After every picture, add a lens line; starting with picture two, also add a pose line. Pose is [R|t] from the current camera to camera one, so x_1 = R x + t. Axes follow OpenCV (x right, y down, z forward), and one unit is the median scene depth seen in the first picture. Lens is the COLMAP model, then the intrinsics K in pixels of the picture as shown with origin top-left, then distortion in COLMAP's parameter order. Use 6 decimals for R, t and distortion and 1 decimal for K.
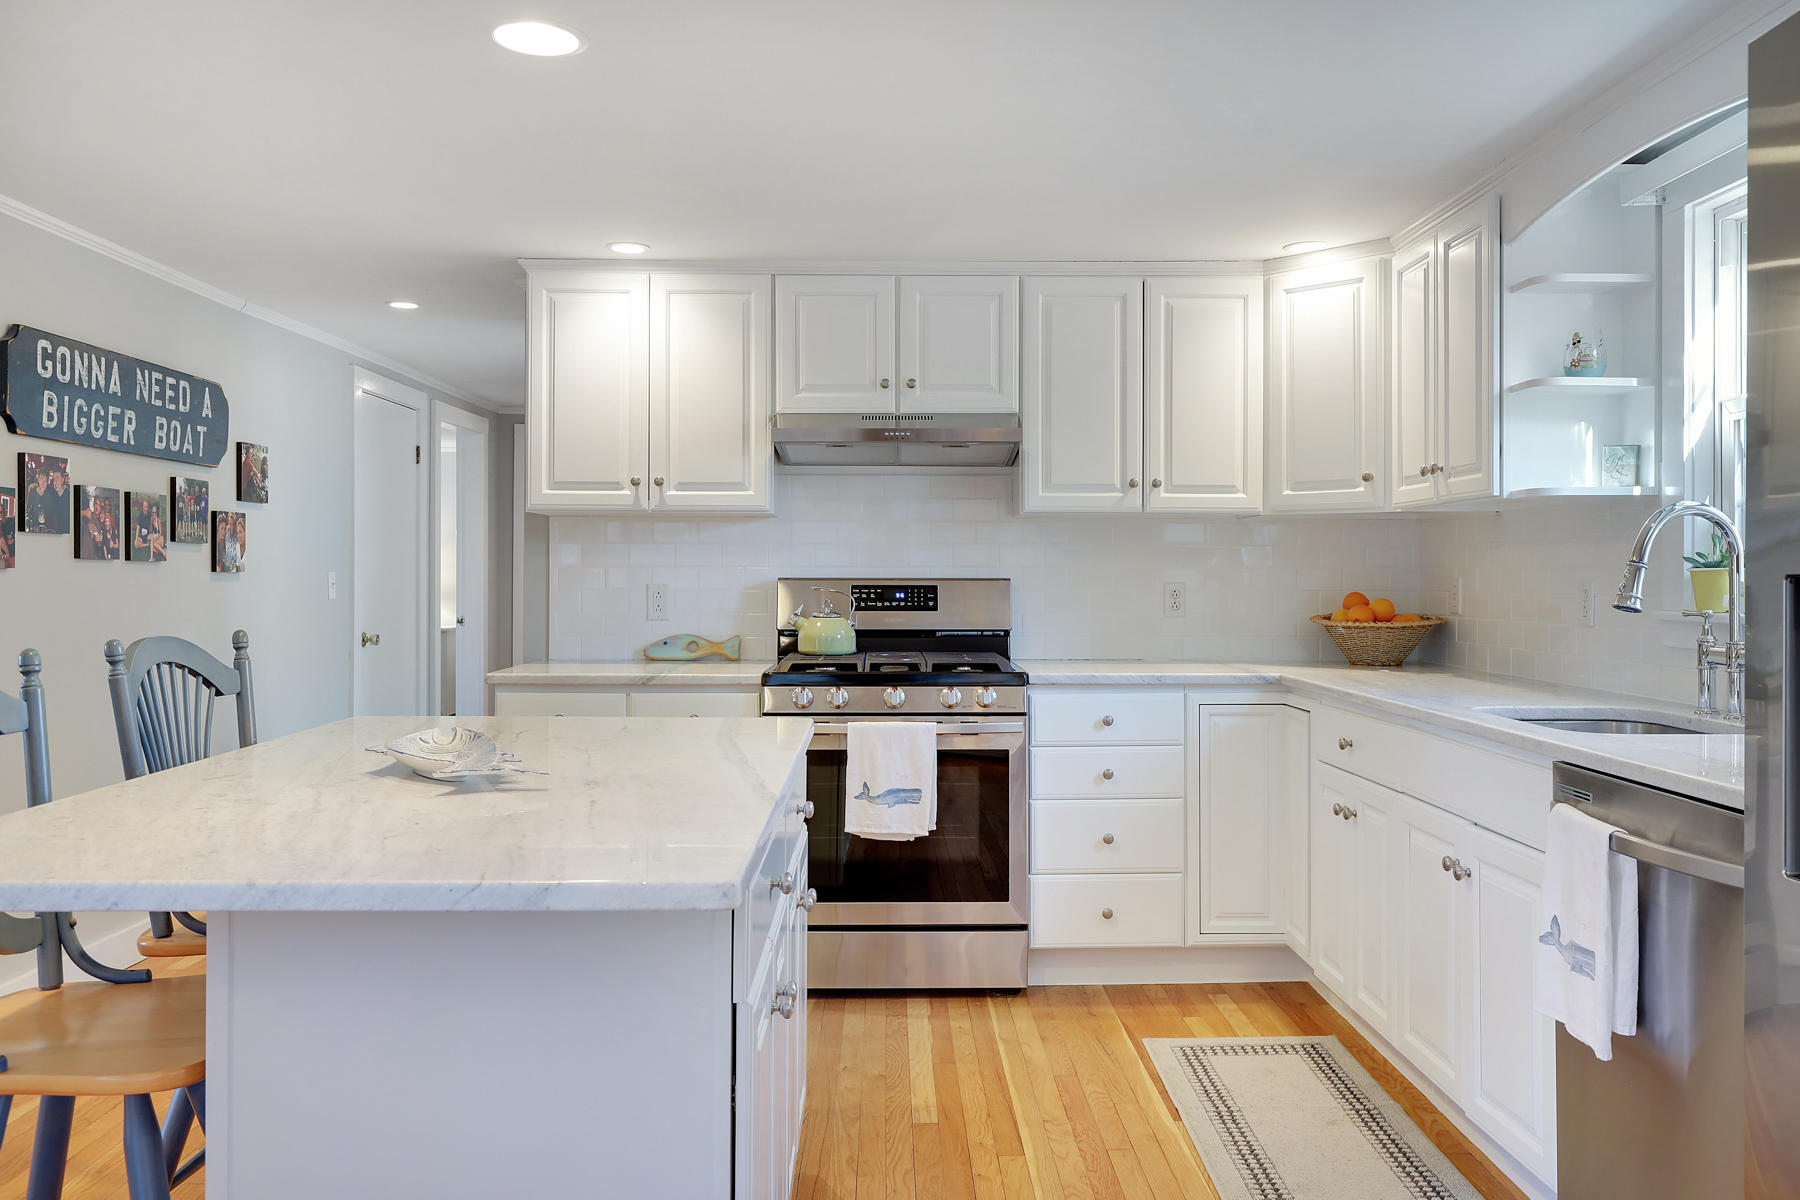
lens RADIAL K [[1407.1, 0, 917.4], [0, 1407.1, 569.7], [0, 0, 1]] dist [-0.001955, 0.001621]
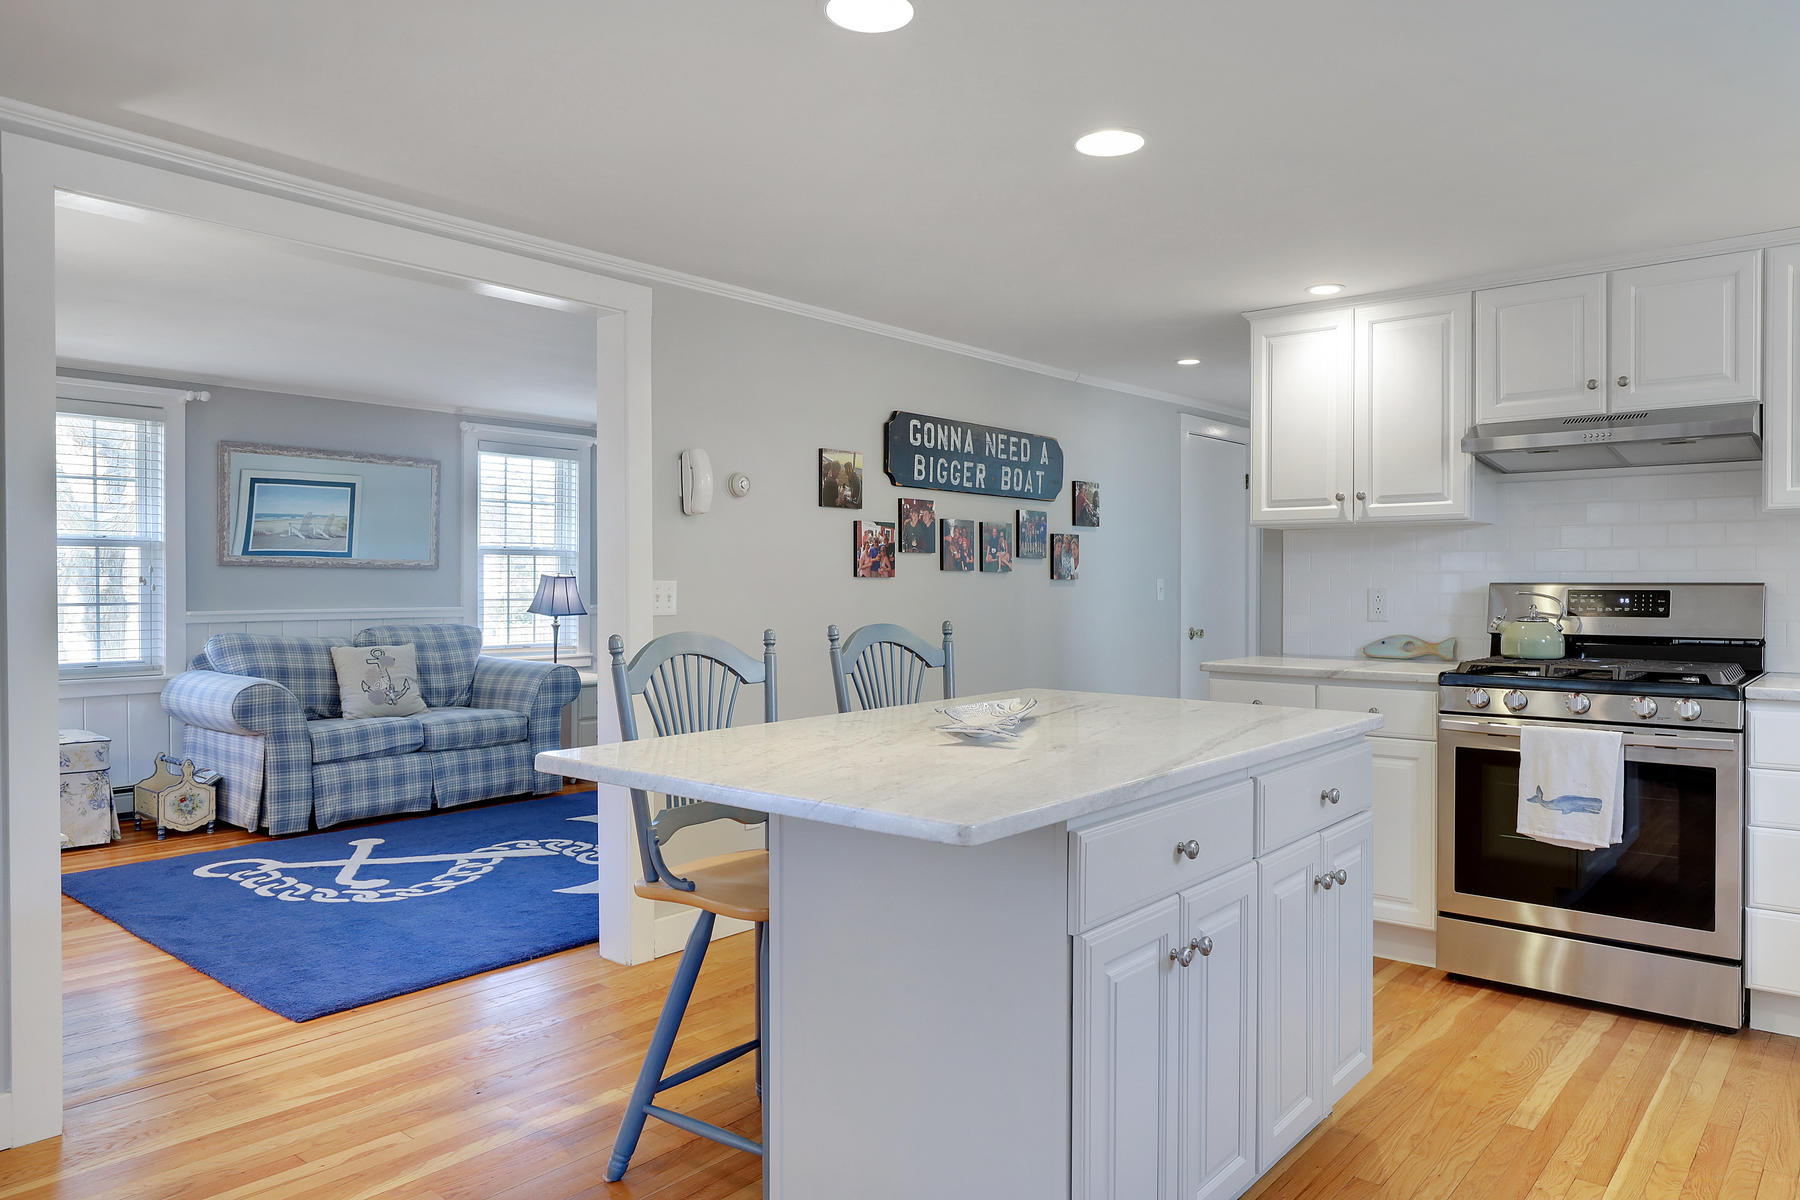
lens RADIAL K [[1204.8, 0, 914.4], [0, 1204.8, 596.1], [0, 0, 1]] dist [0.004189, -0.001914]
pose [[0.754269, 0.005148, -0.656545, 0.172656], [0.004815, 0.999899, 0.013371, 0.001624], [0.656547, -0.013246, 0.754168, 0.053455]]
